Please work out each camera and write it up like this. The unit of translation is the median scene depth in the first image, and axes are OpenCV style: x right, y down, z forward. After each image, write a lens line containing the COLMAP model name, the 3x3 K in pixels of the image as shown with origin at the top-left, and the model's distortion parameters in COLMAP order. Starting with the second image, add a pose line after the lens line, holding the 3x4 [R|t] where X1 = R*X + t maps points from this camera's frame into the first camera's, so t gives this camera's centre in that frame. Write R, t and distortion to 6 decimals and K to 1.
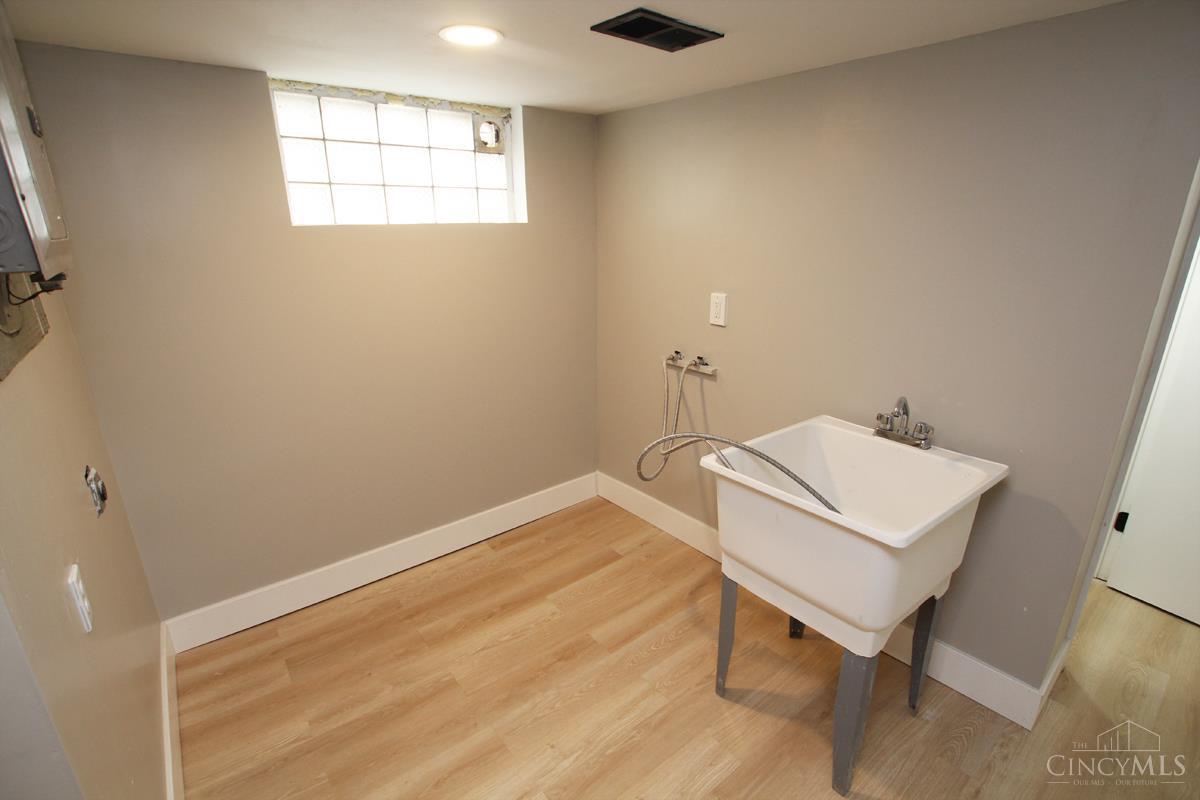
lens RADIAL K [[555.2, 0, 604.9], [0, 555.2, 403.9], [0, 0, 1]] dist [-0.028488, 0.000724]
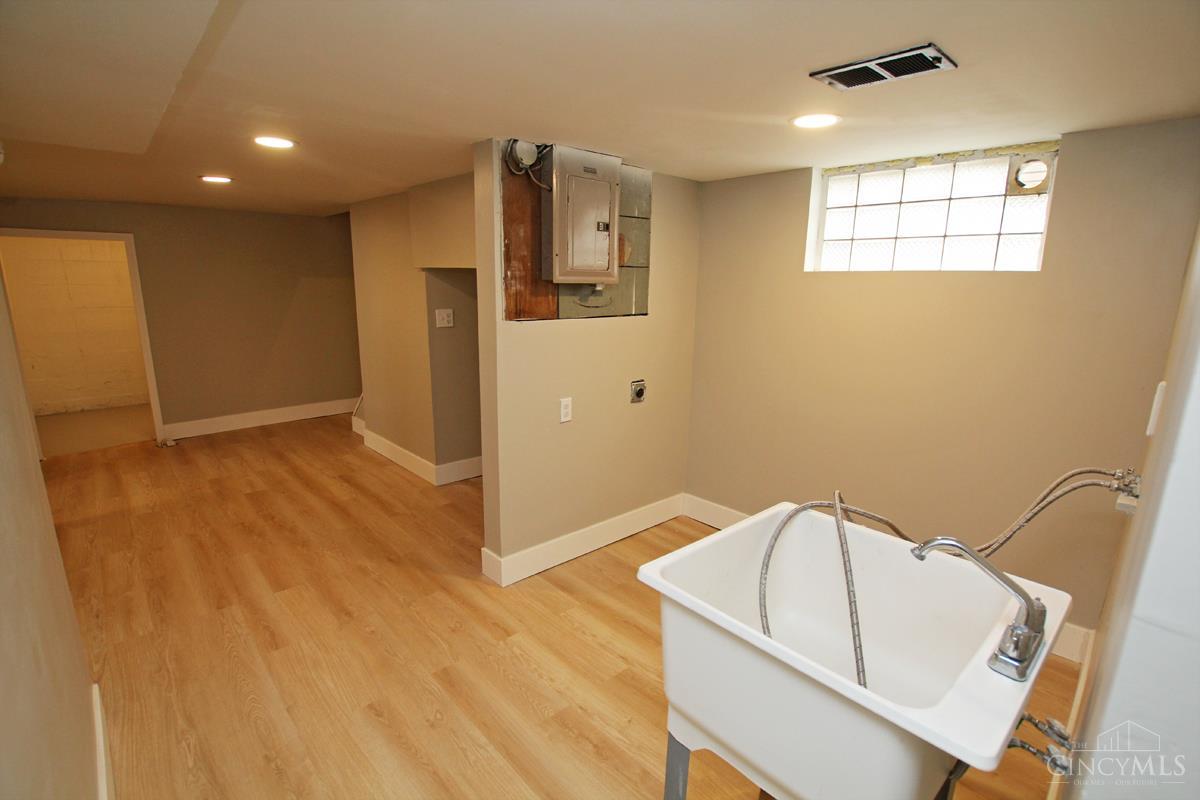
lens RADIAL K [[555.2, 0, 606.7], [0, 555.2, 401.3], [0, 0, 1]] dist [-0.028488, 0.000724]
pose [[0.084672, 0.214167, -0.973120, 0.722940], [-0.321531, 0.930256, 0.176756, -0.090749], [0.943106, 0.297922, 0.147628, 0.365716]]
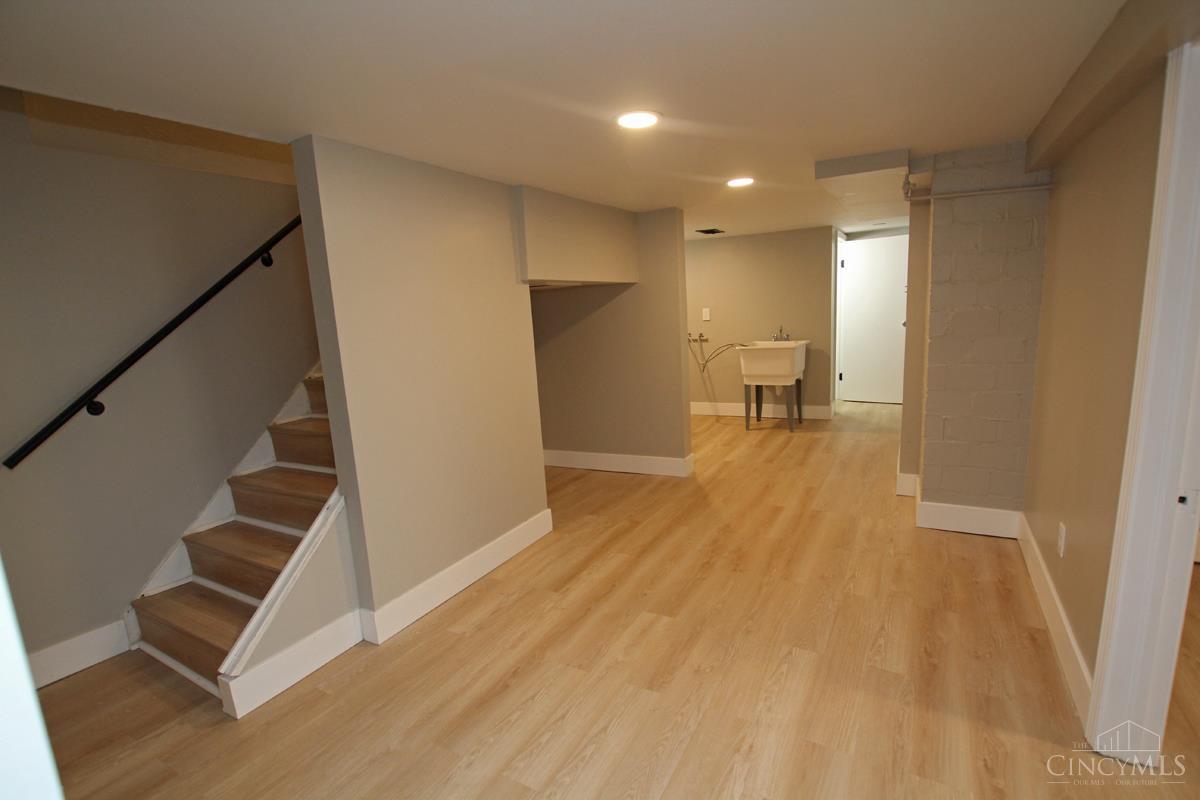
lens RADIAL K [[555.2, 0, 602.8], [0, 555.2, 404.9], [0, 0, 1]] dist [-0.028488, 0.000724]
pose [[0.926072, -0.116336, 0.358966, -1.297940], [0.166569, 0.979621, -0.112239, 0.484735], [-0.338593, 0.163734, 0.926578, -1.276725]]
